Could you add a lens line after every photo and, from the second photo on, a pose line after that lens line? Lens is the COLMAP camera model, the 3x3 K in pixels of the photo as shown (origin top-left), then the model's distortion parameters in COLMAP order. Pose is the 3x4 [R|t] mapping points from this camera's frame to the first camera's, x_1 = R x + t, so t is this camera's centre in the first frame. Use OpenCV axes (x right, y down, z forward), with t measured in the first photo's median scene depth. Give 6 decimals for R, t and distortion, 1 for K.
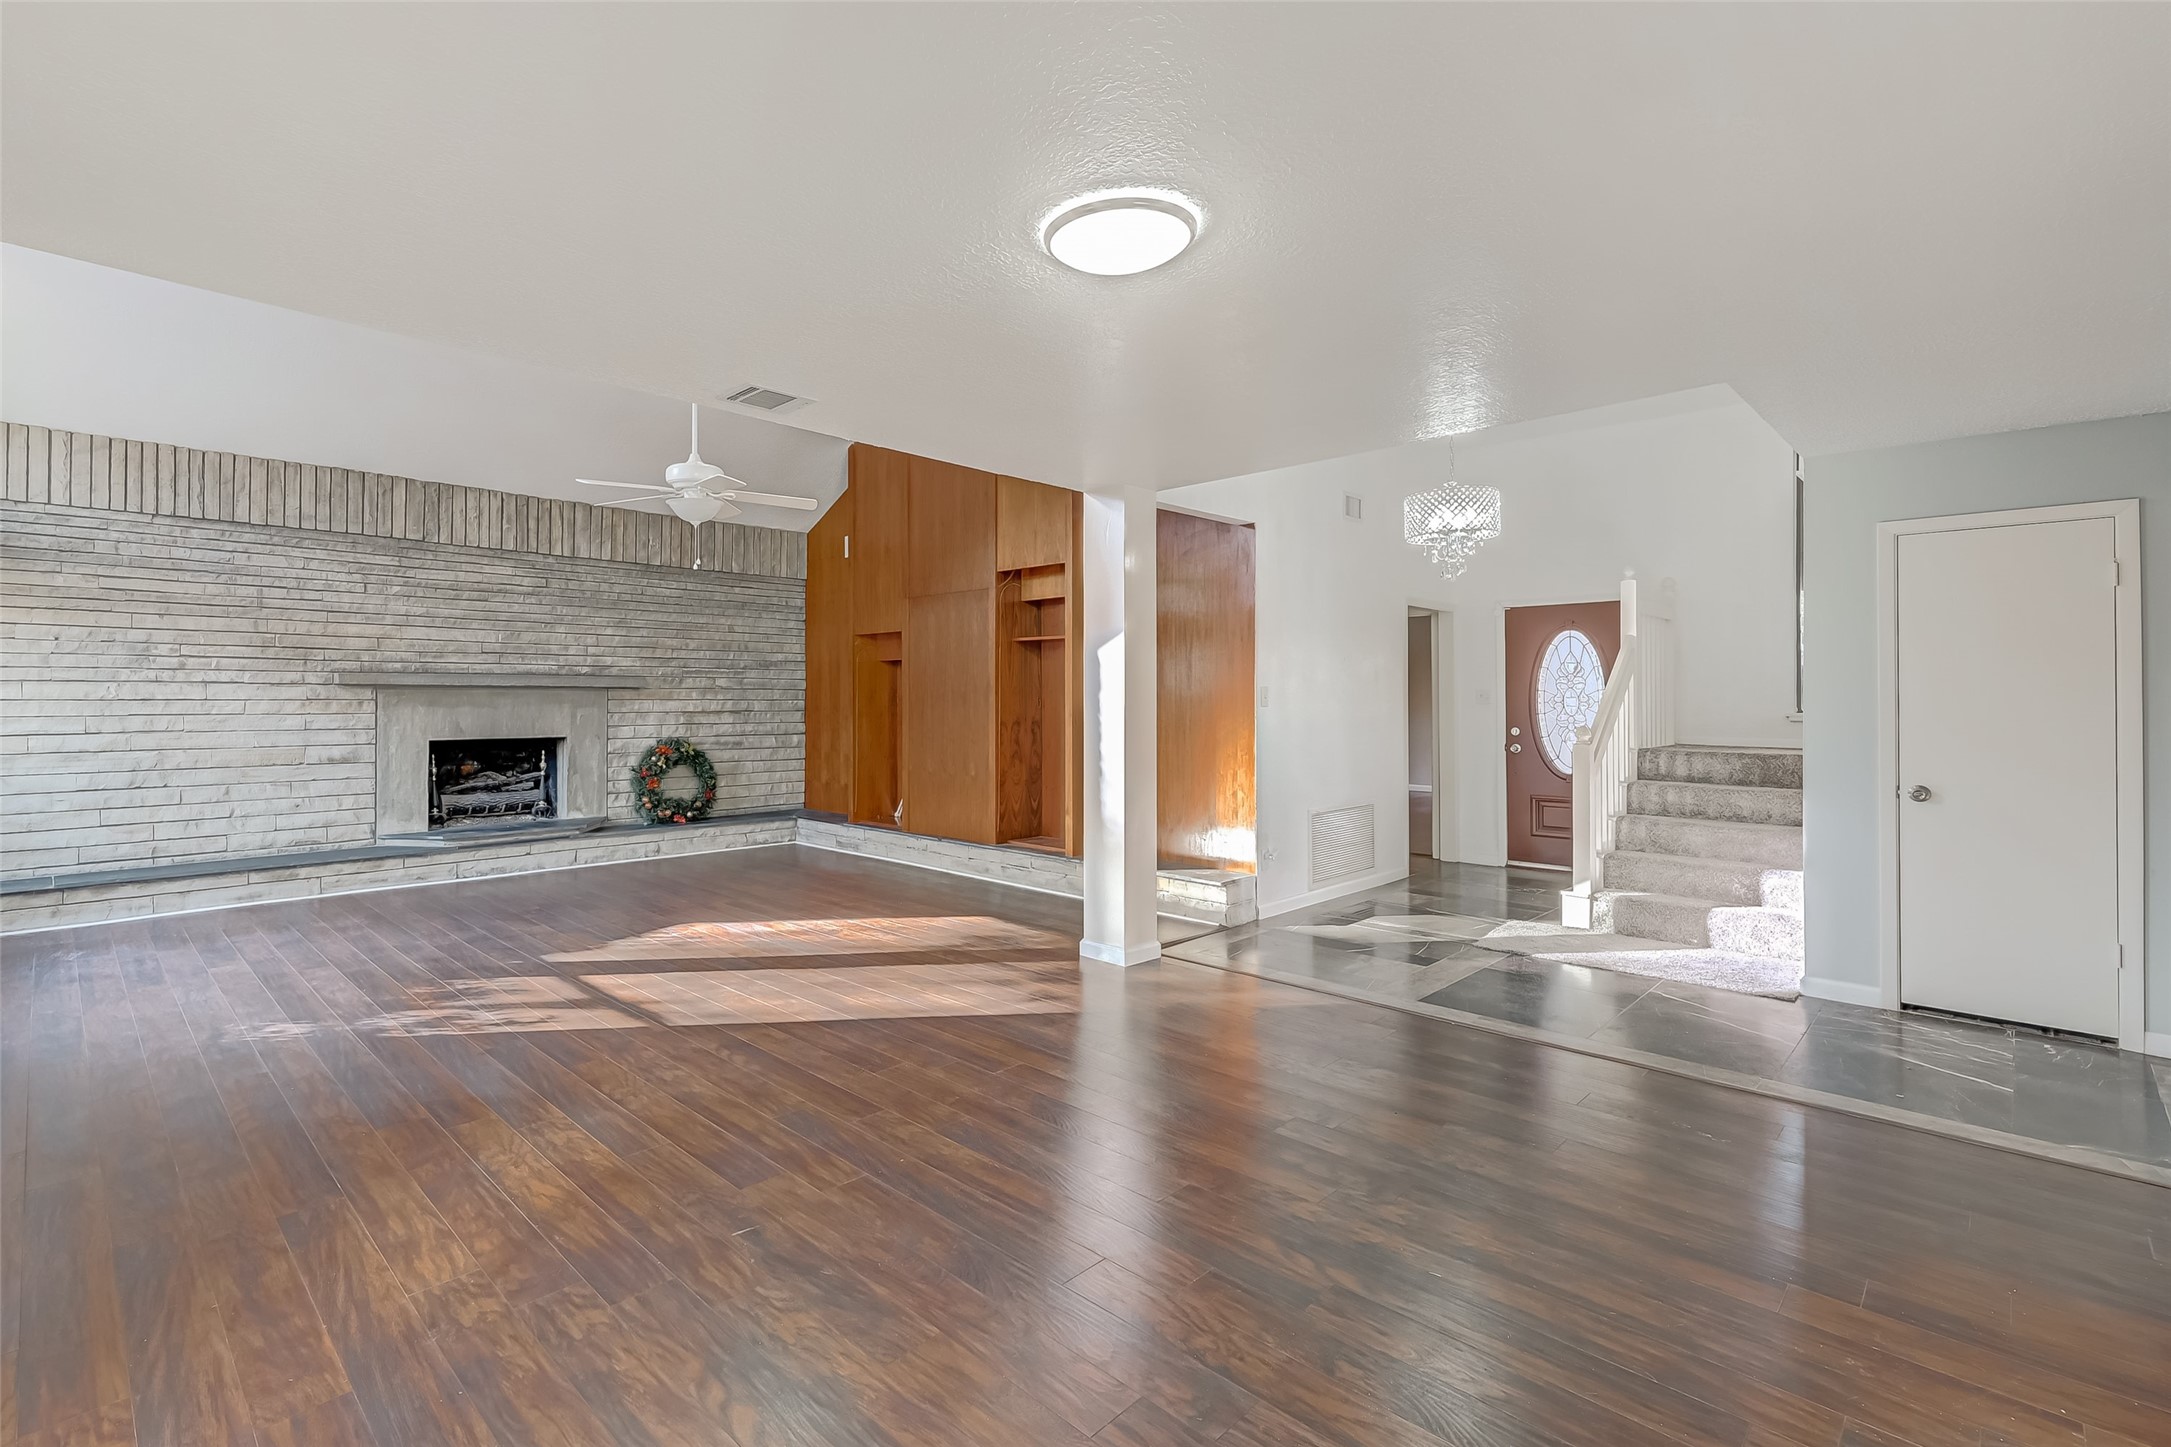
lens RADIAL K [[970.3, 0, 1082.8], [0, 970.3, 693.7], [0, 0, 1]] dist [-0.000121, -0.000024]
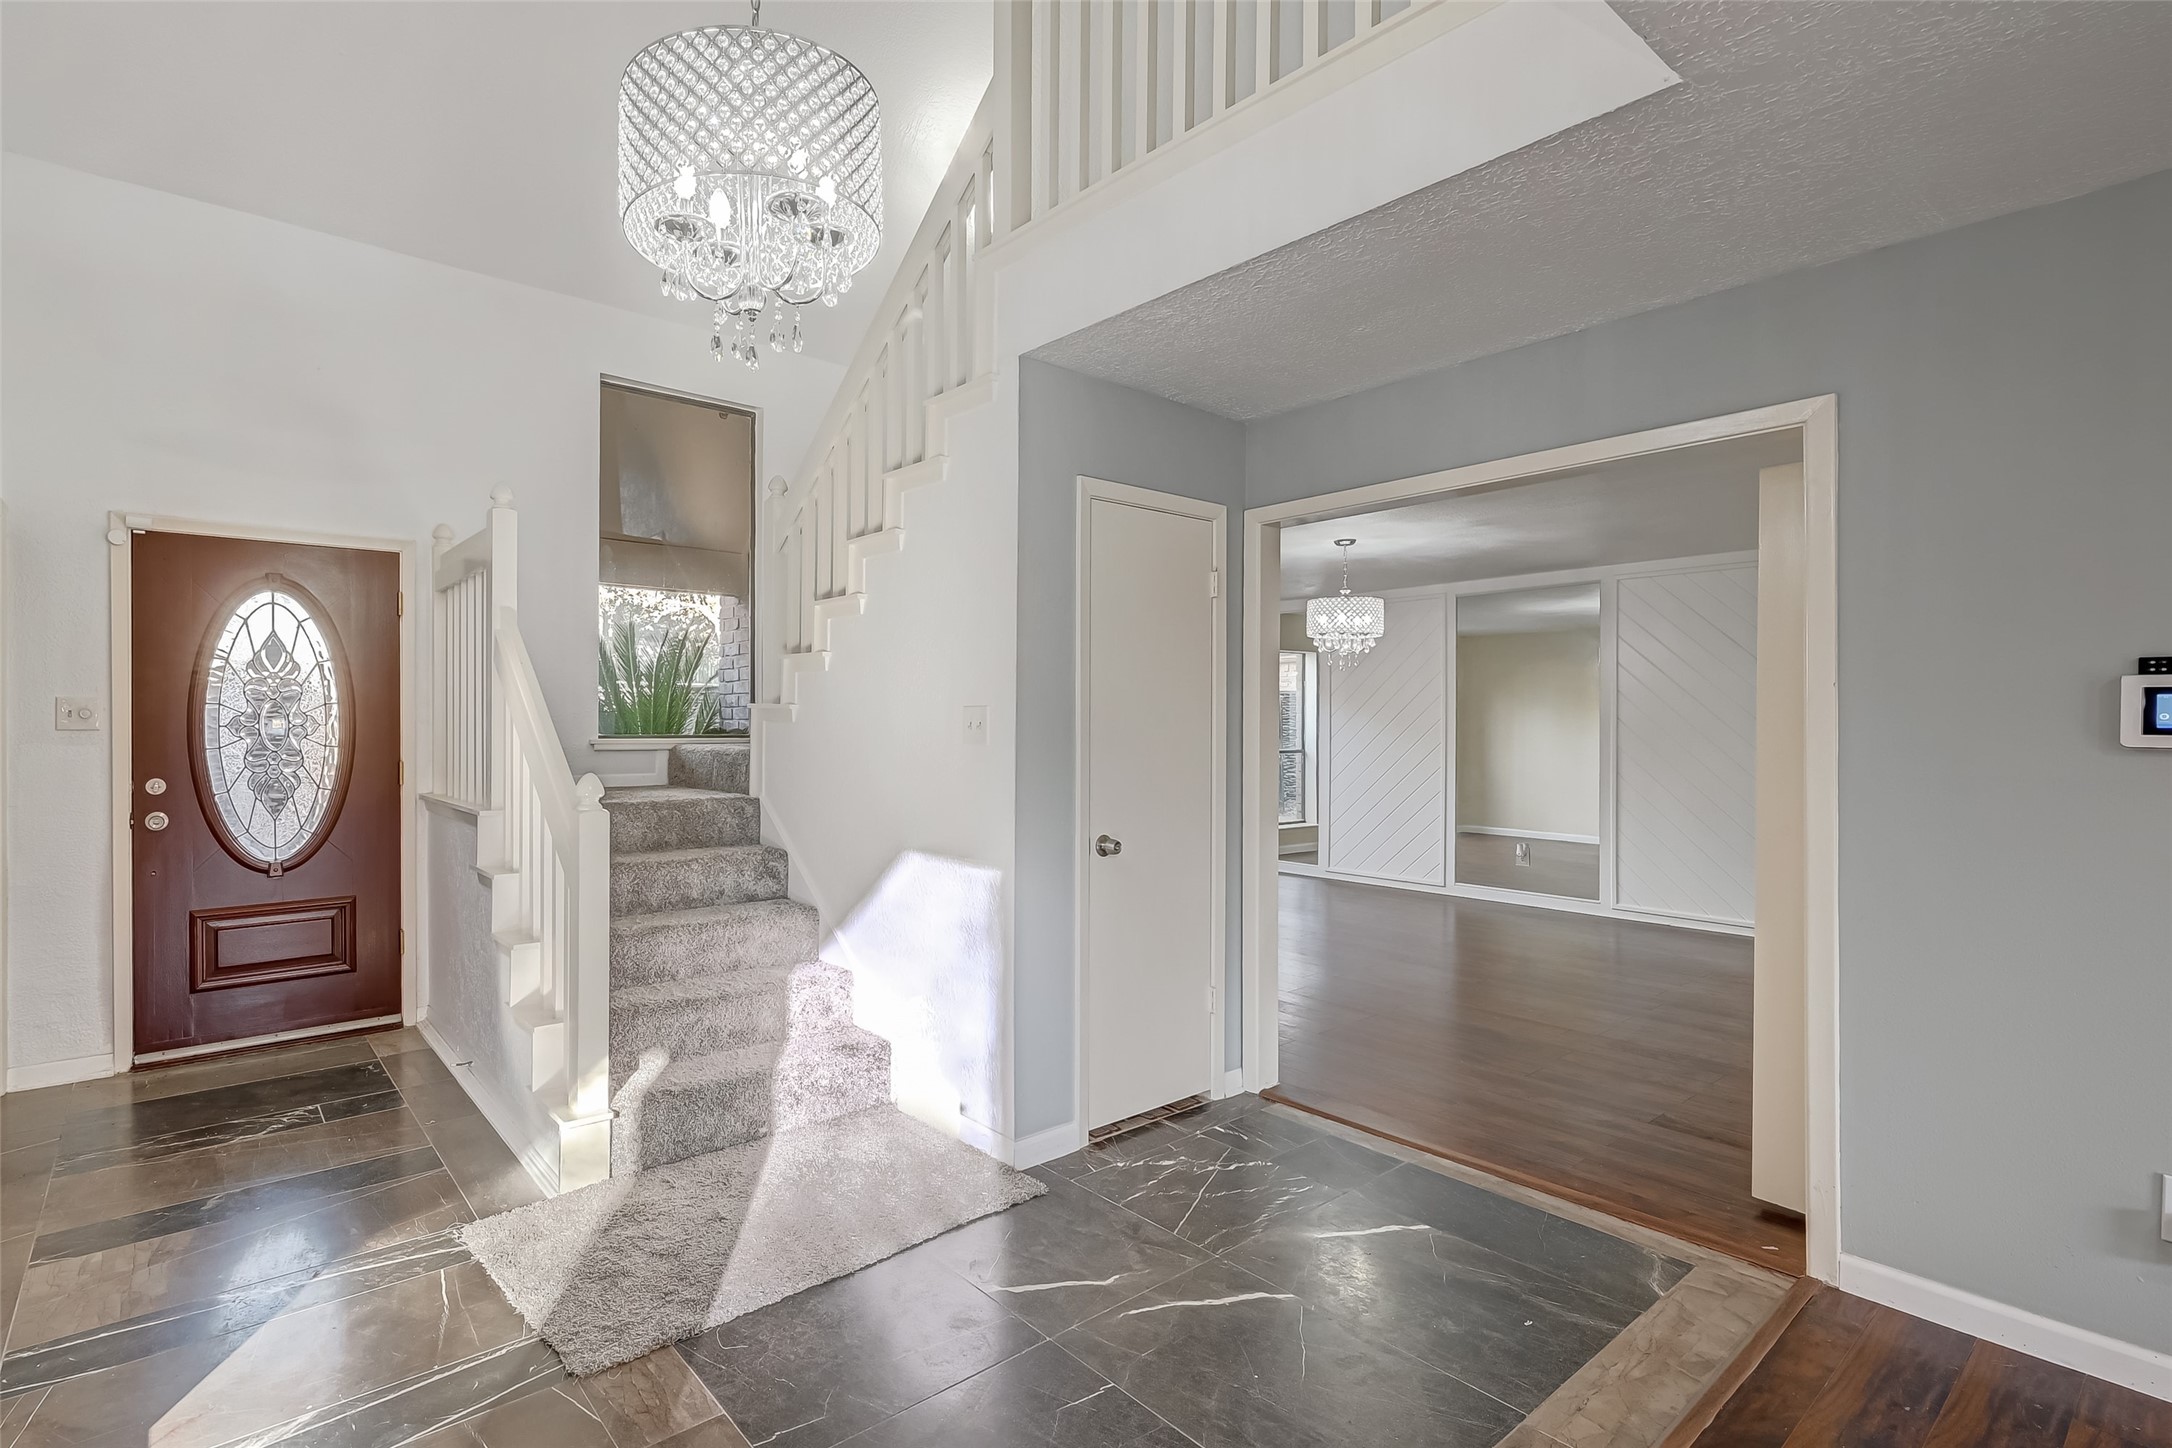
lens RADIAL K [[1054.4, 0, 1086.0], [0, 1054.4, 724.0], [0, 0, 1]] dist [-0.002840, -0.000308]
pose [[0.217157, -0.001534, 0.976135, 0.041896], [-0.006280, 0.999976, 0.002969, 0.003904], [-0.976116, -0.006775, 0.217142, 0.563403]]
